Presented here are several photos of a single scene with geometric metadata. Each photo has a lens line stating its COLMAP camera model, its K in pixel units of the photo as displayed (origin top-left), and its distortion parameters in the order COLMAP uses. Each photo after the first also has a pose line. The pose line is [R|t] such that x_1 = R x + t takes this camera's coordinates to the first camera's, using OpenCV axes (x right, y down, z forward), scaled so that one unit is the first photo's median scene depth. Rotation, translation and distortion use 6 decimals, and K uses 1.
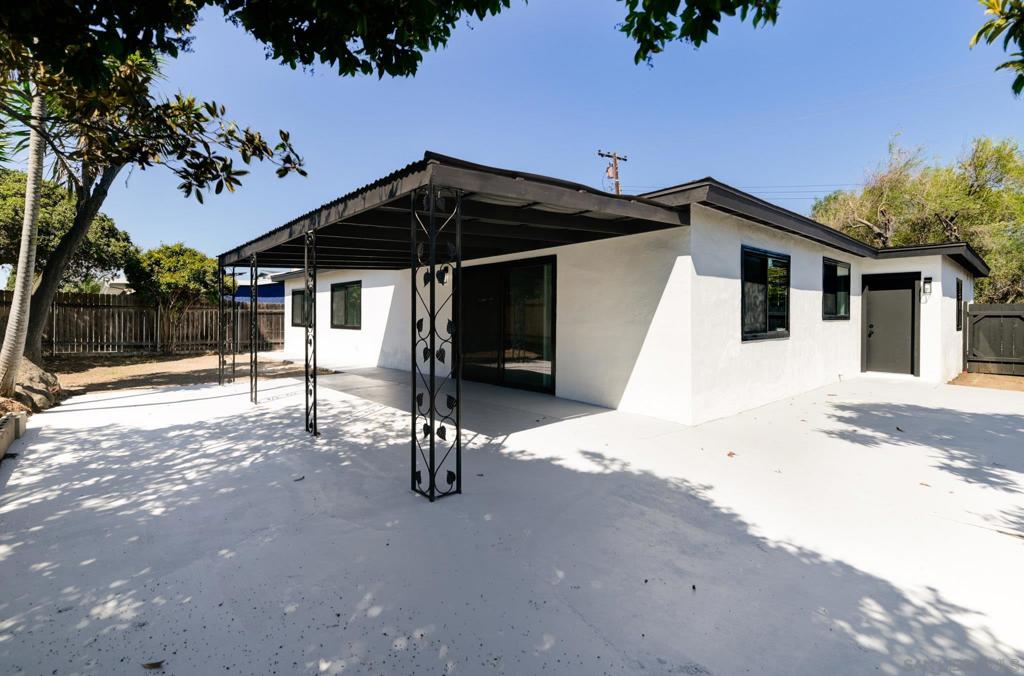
lens RADIAL K [[450.2, 0, 501.2], [0, 450.2, 319.2], [0, 0, 1]] dist [-0.003915, -0.001738]
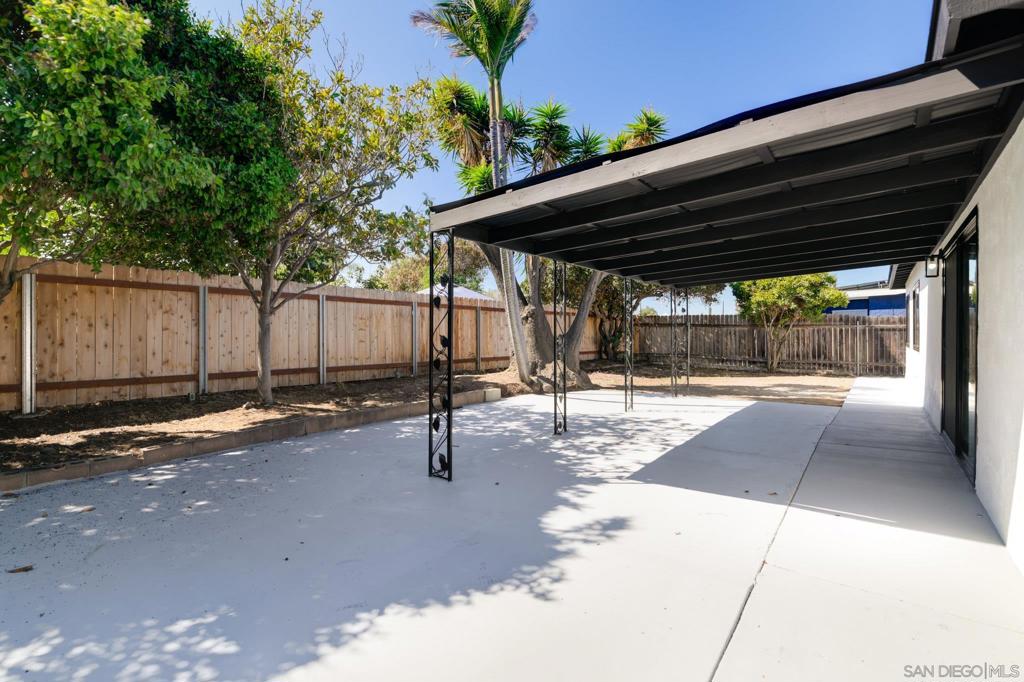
lens RADIAL K [[514.7, 0, 512.7], [0, 514.7, 336.2], [0, 0, 1]] dist [-0.003112, 0.000943]
pose [[0.207126, 0.000287, -0.978314, 1.152603], [-0.002152, 0.999998, -0.000162, 0.001857], [0.978312, 0.002139, 0.207126, 0.791142]]
